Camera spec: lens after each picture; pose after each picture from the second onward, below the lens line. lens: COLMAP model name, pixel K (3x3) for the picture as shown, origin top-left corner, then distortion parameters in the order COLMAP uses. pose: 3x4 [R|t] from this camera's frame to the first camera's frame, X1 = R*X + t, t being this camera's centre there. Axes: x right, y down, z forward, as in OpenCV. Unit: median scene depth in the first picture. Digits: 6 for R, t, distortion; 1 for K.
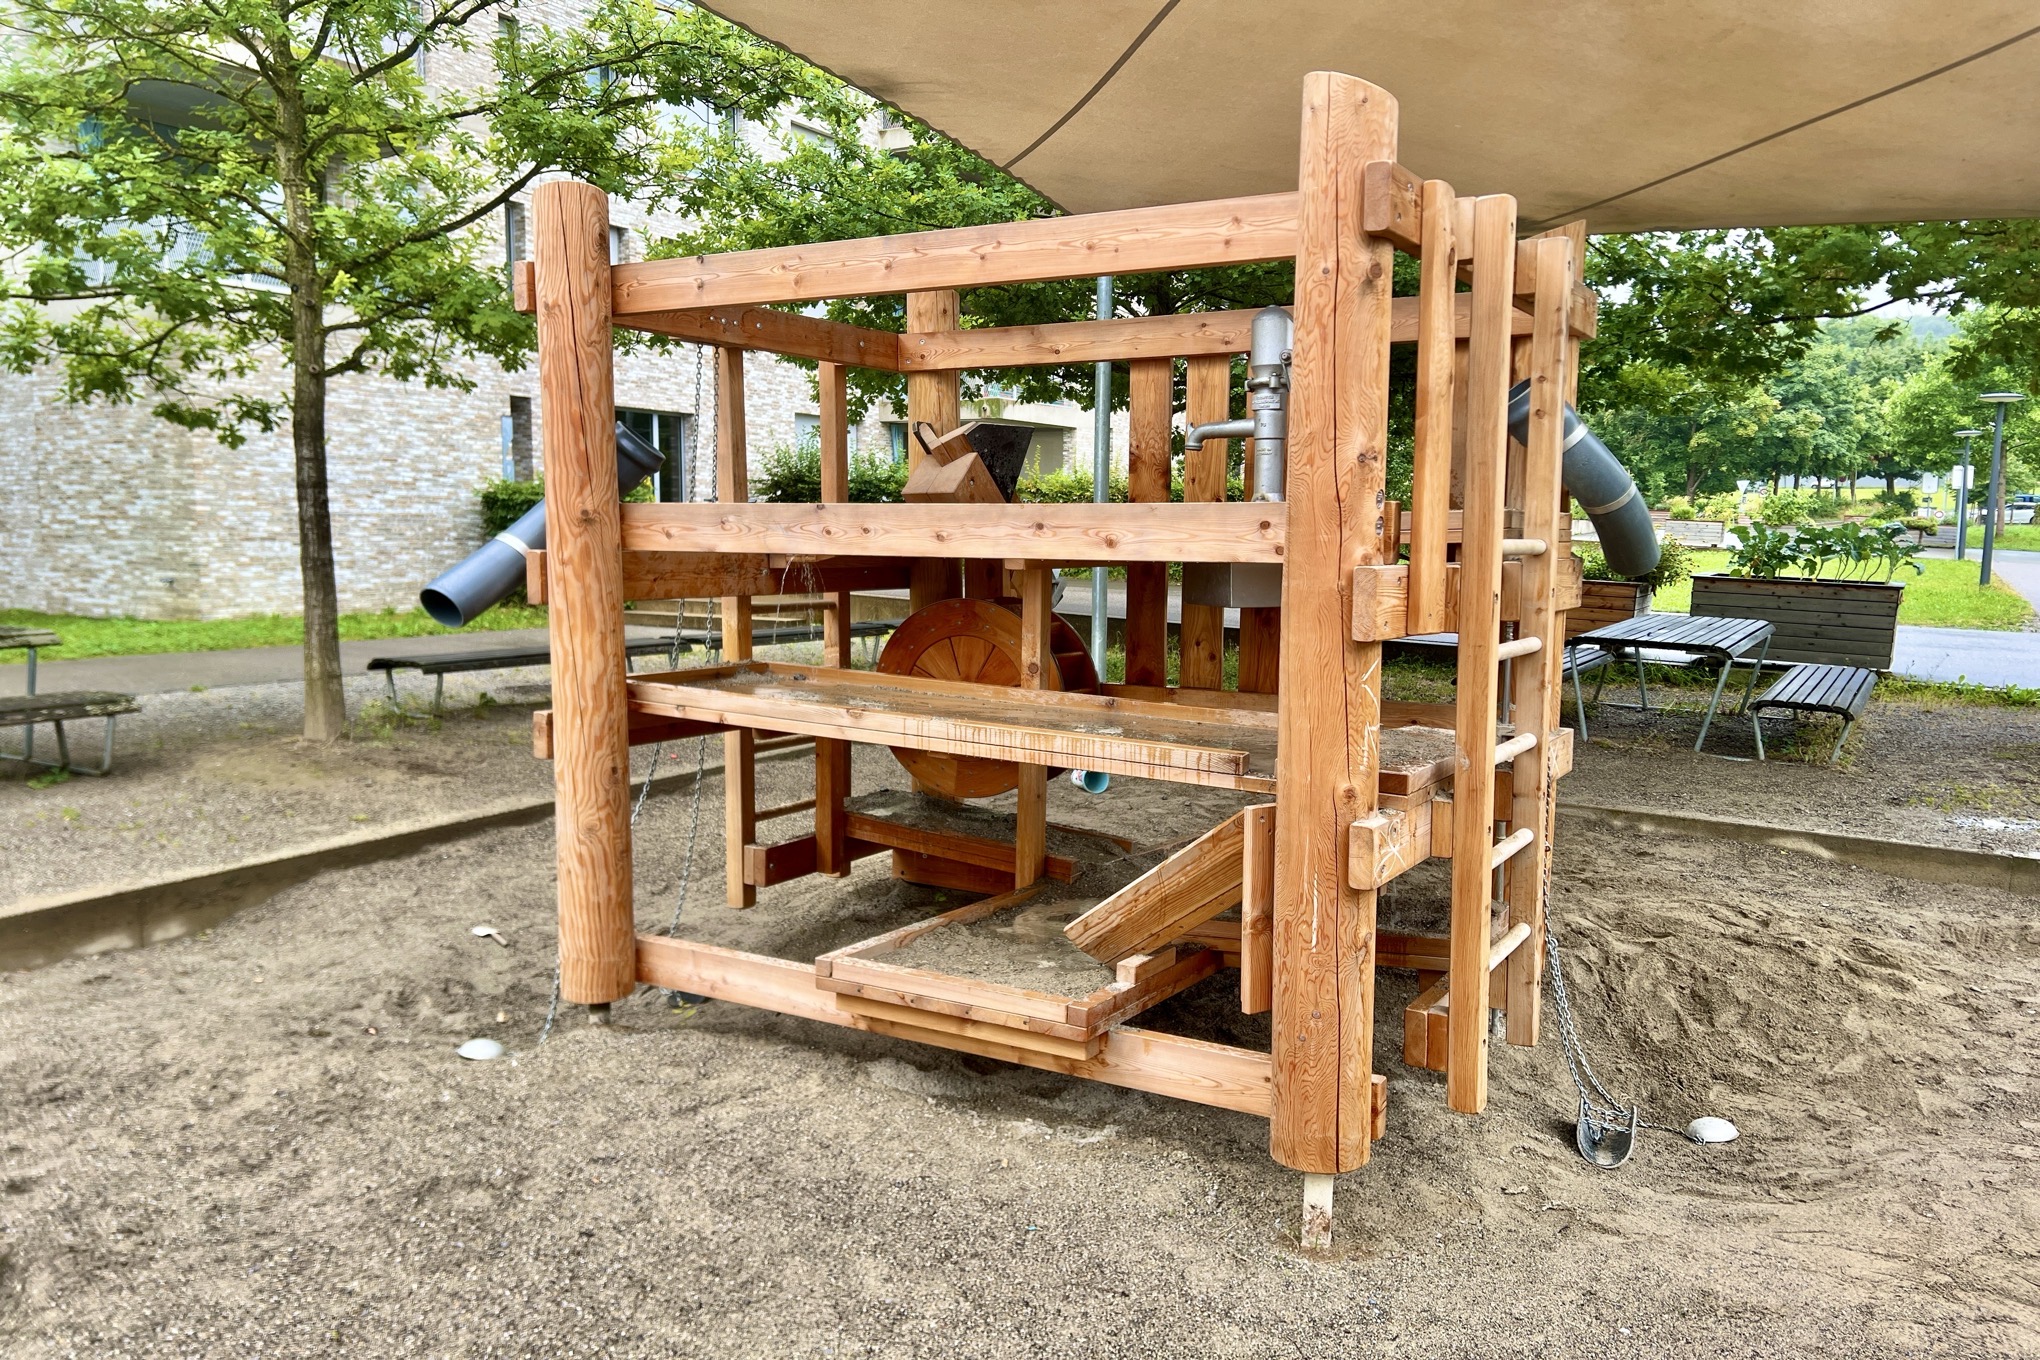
lens RADIAL K [[1609.8, 0, 1021.4], [0, 1609.8, 697.8], [0, 0, 1]] dist [0.069407, -0.085185]
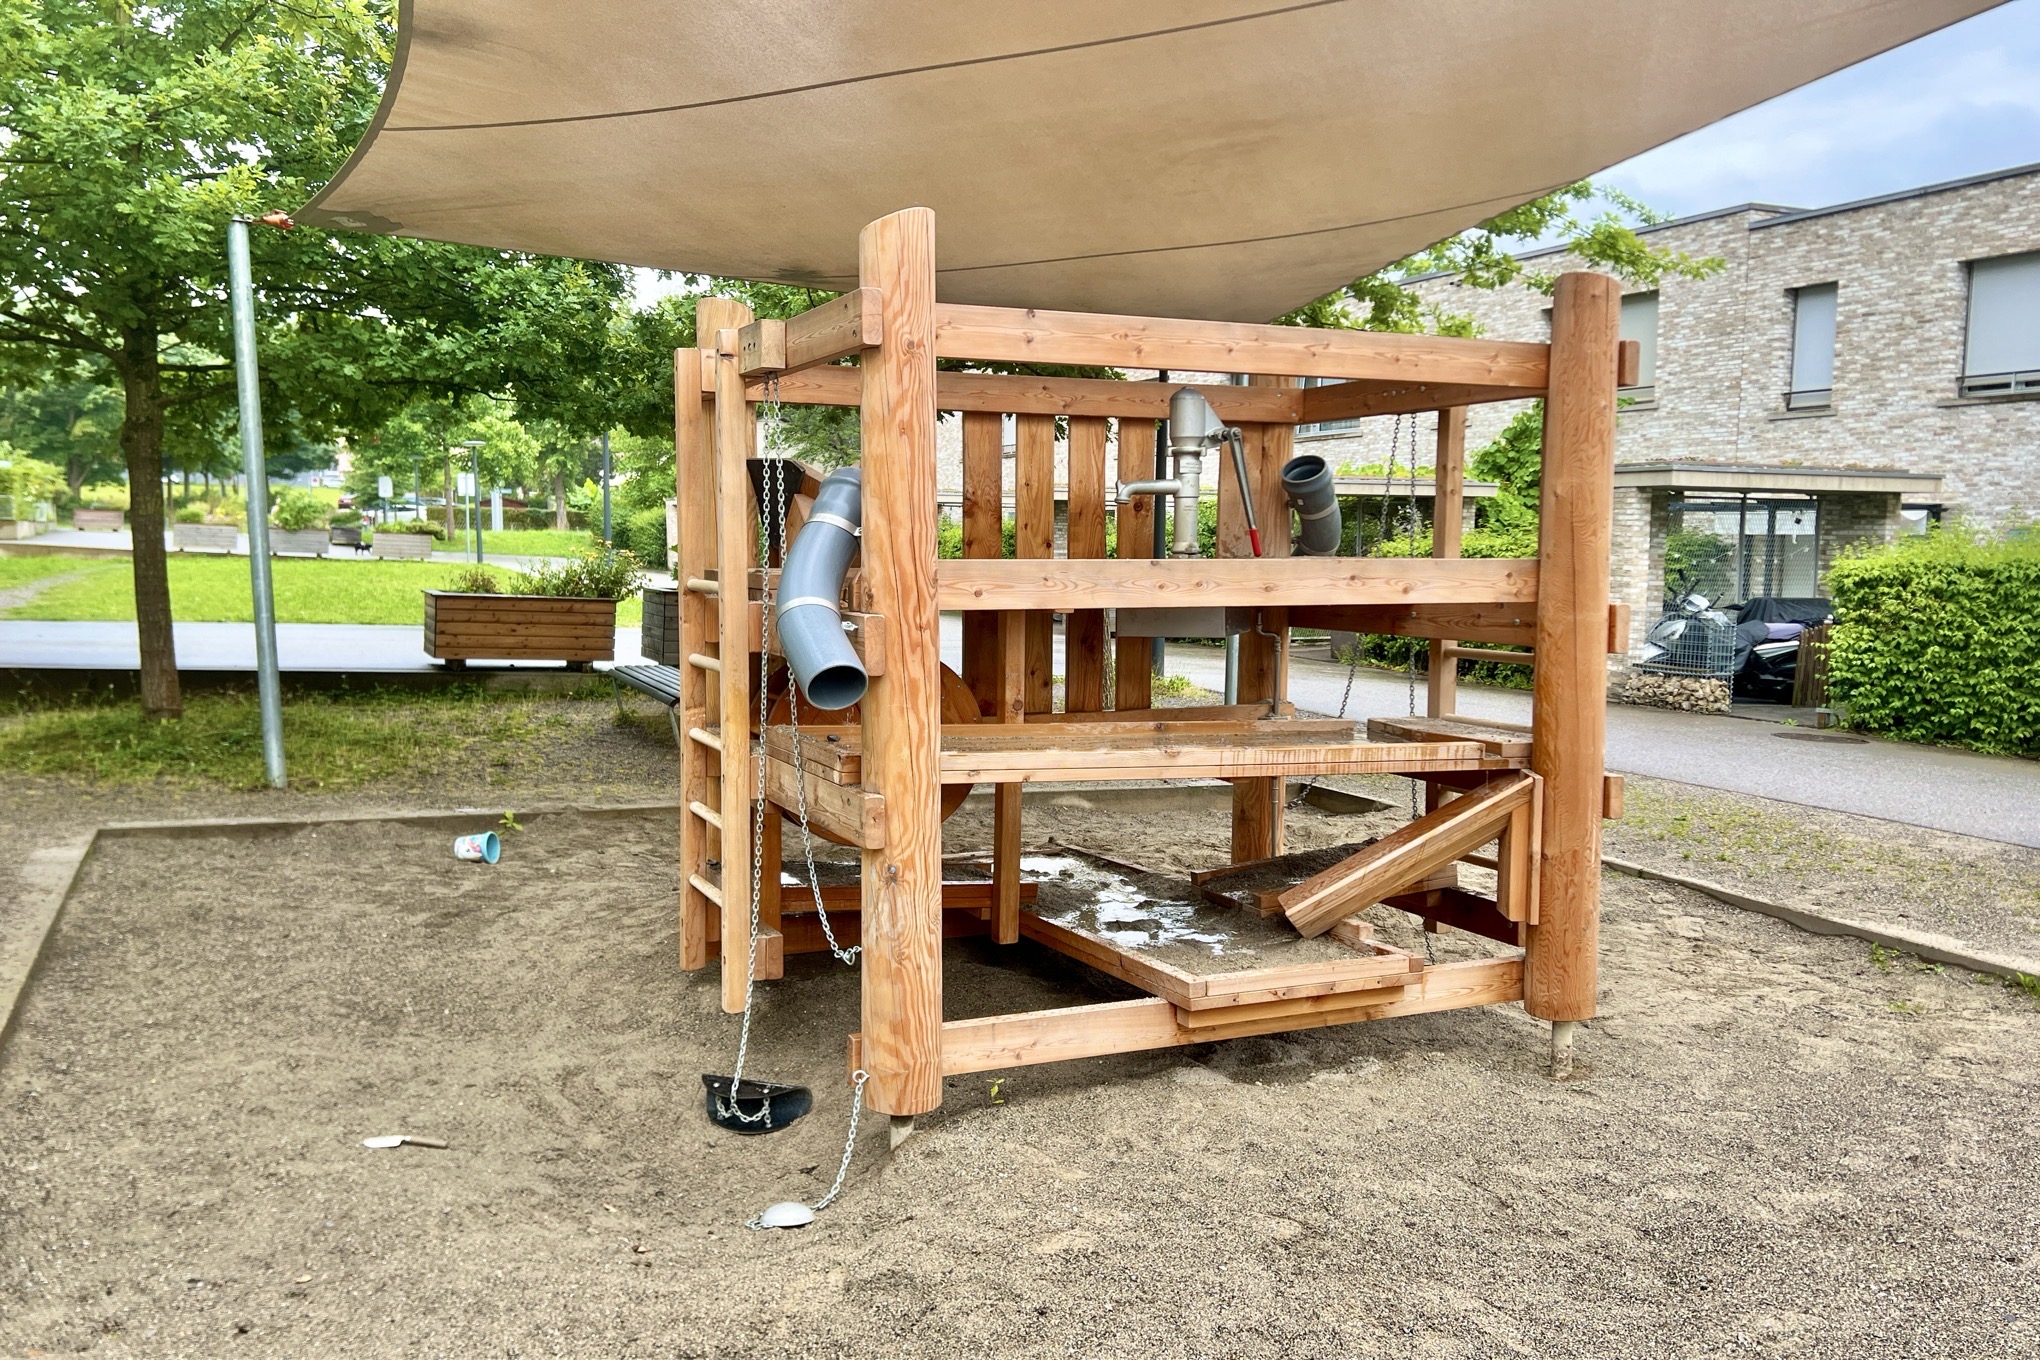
lens RADIAL K [[1707.2, 0, 1020.0], [0, 1707.2, 680.0], [0, 0, 1]] dist [0.097918, -0.144446]
pose [[0.592424, -0.069915, 0.802587, -1.103866], [0.080935, 0.996352, 0.027053, -0.079241], [-0.801551, 0.048931, 0.595921, 0.396678]]
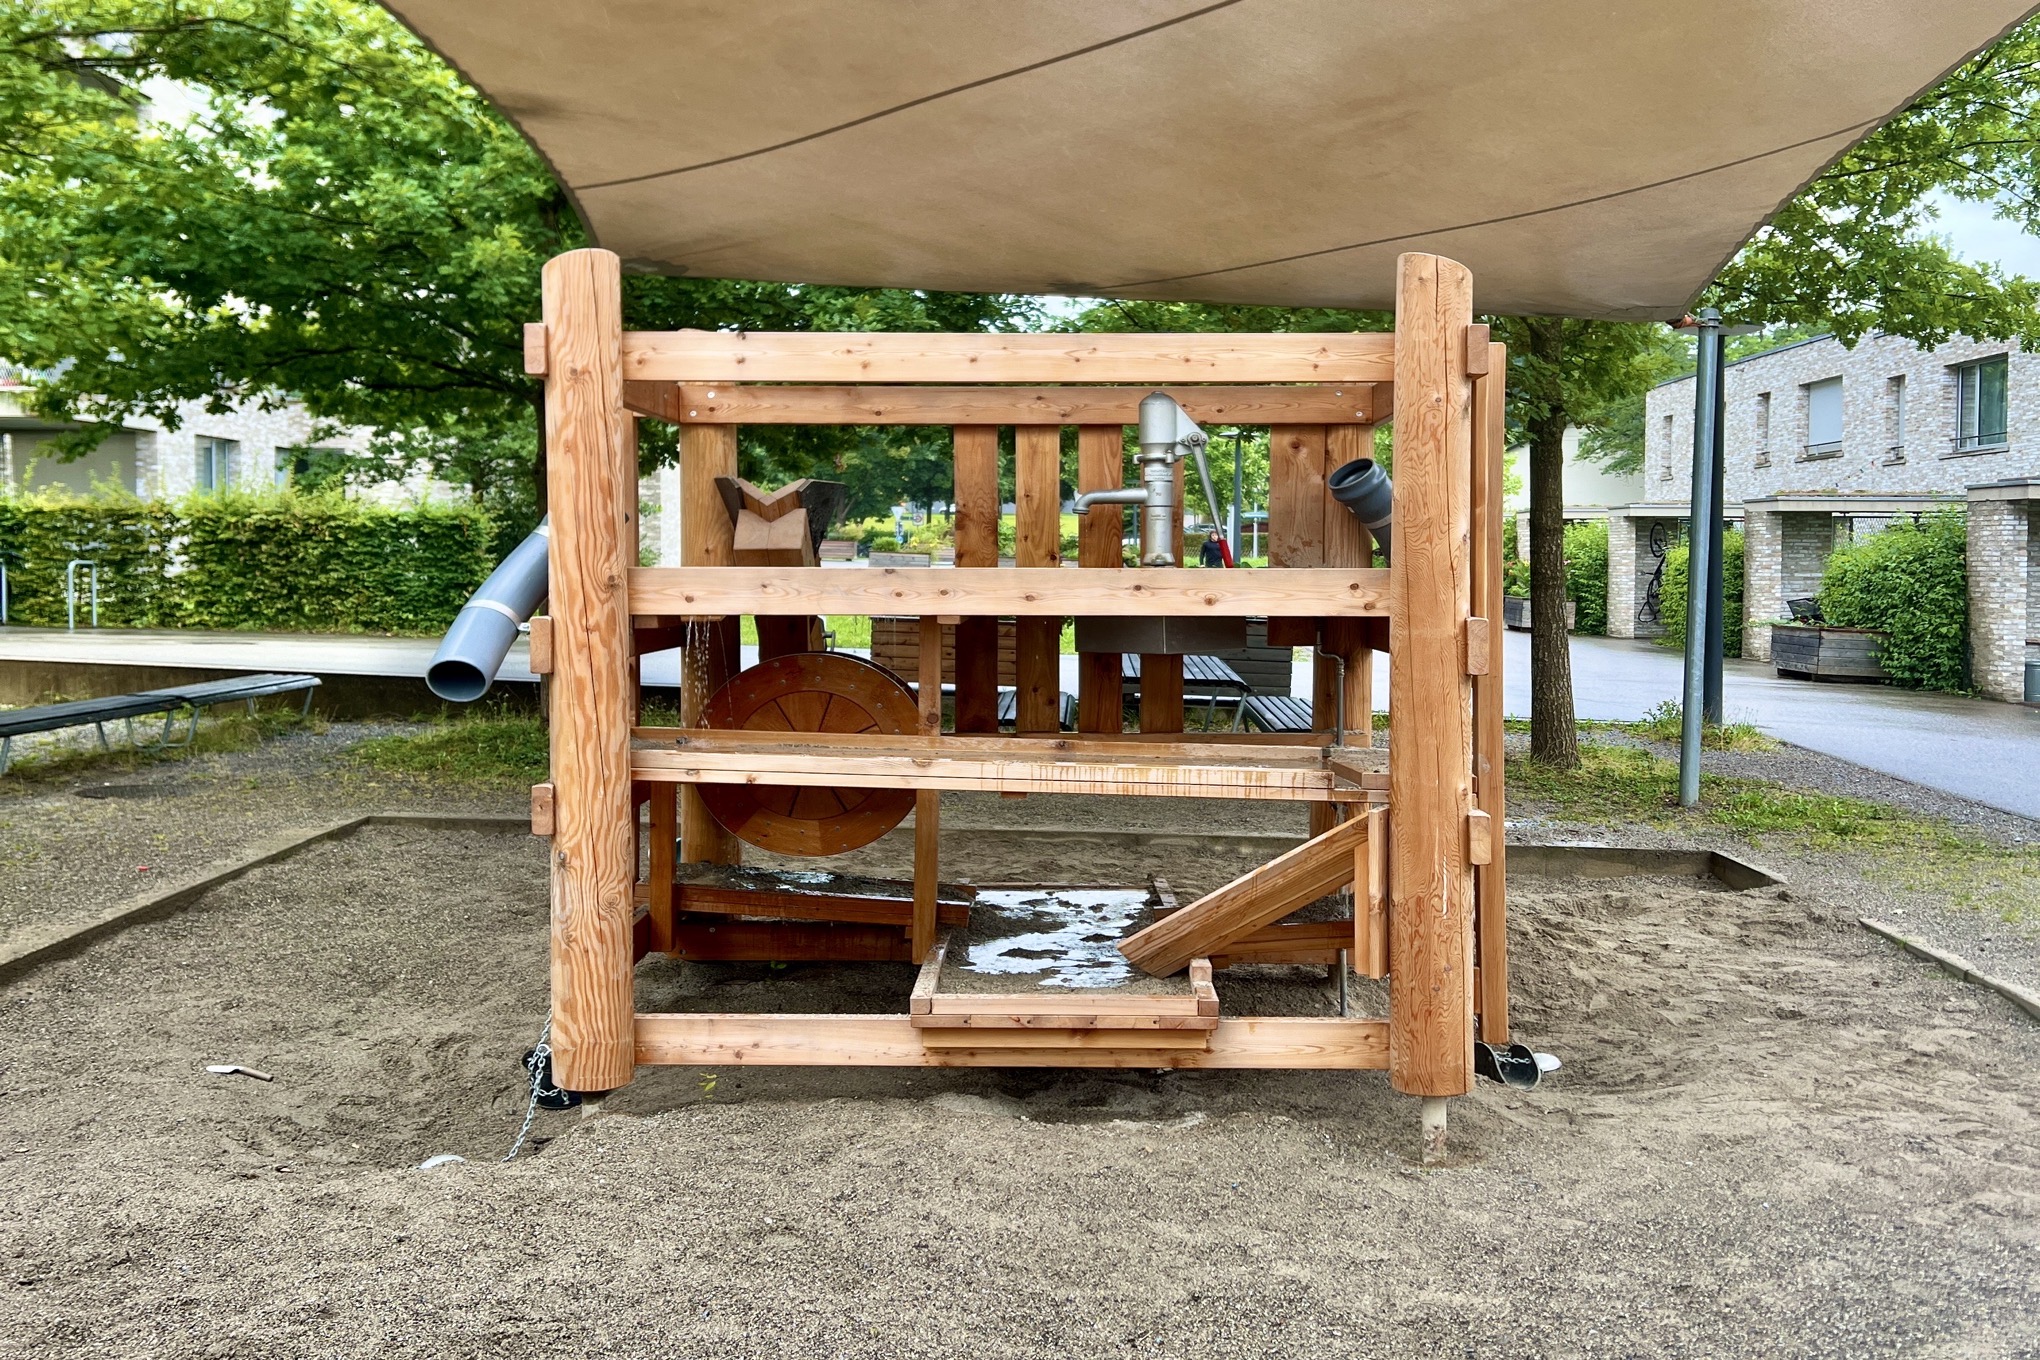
lens RADIAL K [[1976.3, 0, 1066.6], [0, 1976.3, 579.9], [0, 0, 1]] dist [0.103082, -0.200376]
pose [[0.875220, -0.010623, 0.483608, -0.671667], [0.055847, 0.995292, -0.079209, -0.001974], [-0.480490, 0.096333, 0.871693, -0.206828]]
